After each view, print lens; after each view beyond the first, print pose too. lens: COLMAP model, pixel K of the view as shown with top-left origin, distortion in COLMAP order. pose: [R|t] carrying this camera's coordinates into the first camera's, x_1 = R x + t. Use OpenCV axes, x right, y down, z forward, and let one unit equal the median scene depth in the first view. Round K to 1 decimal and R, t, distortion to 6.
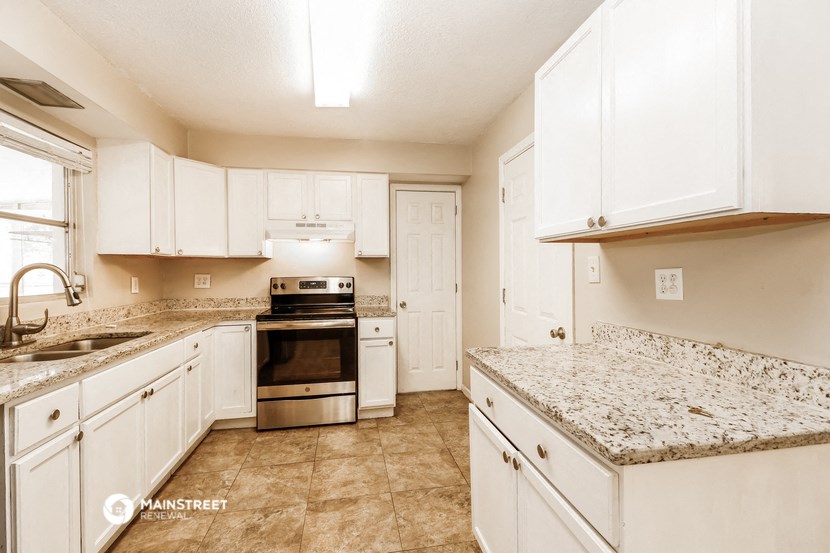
lens RADIAL K [[382.9, 0, 415.3], [0, 382.9, 274.0], [0, 0, 1]] dist [0.003231, -0.008669]
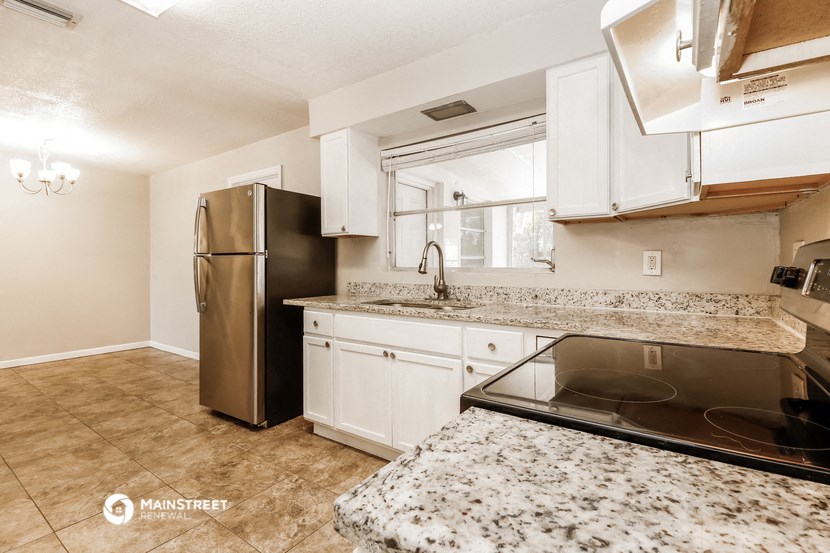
lens RADIAL K [[382.9, 0, 415.3], [0, 382.9, 274.0], [0, 0, 1]] dist [0.003231, -0.008669]
pose [[-0.715907, 0.022200, -0.697843, 0.007740], [0.001019, 0.999527, 0.030751, 0.025883], [0.698195, 0.021304, -0.715590, 1.068189]]
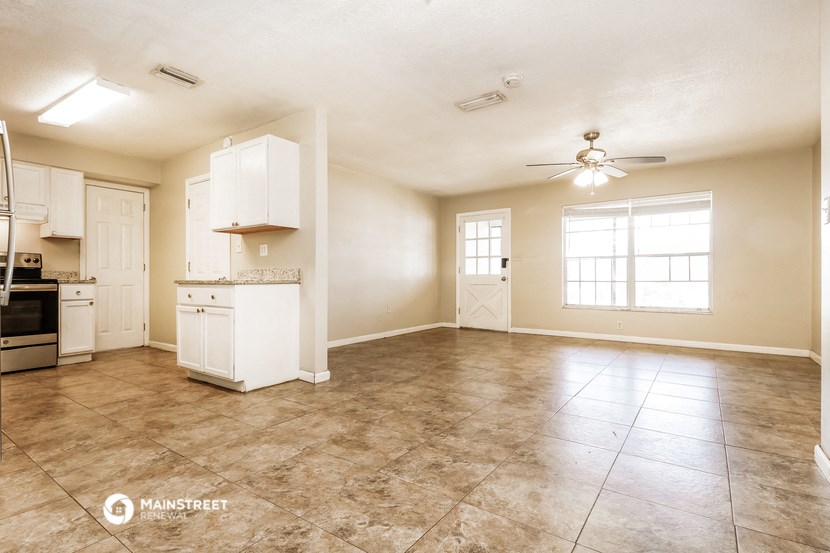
lens RADIAL K [[382.9, 0, 415.3], [0, 382.9, 274.0], [0, 0, 1]] dist [0.003231, -0.008669]
pose [[0.701027, 0.011502, 0.713042, -0.225051], [0.001451, 0.999845, -0.017555, 0.107151], [-0.713133, 0.013341, 0.700902, -0.726730]]
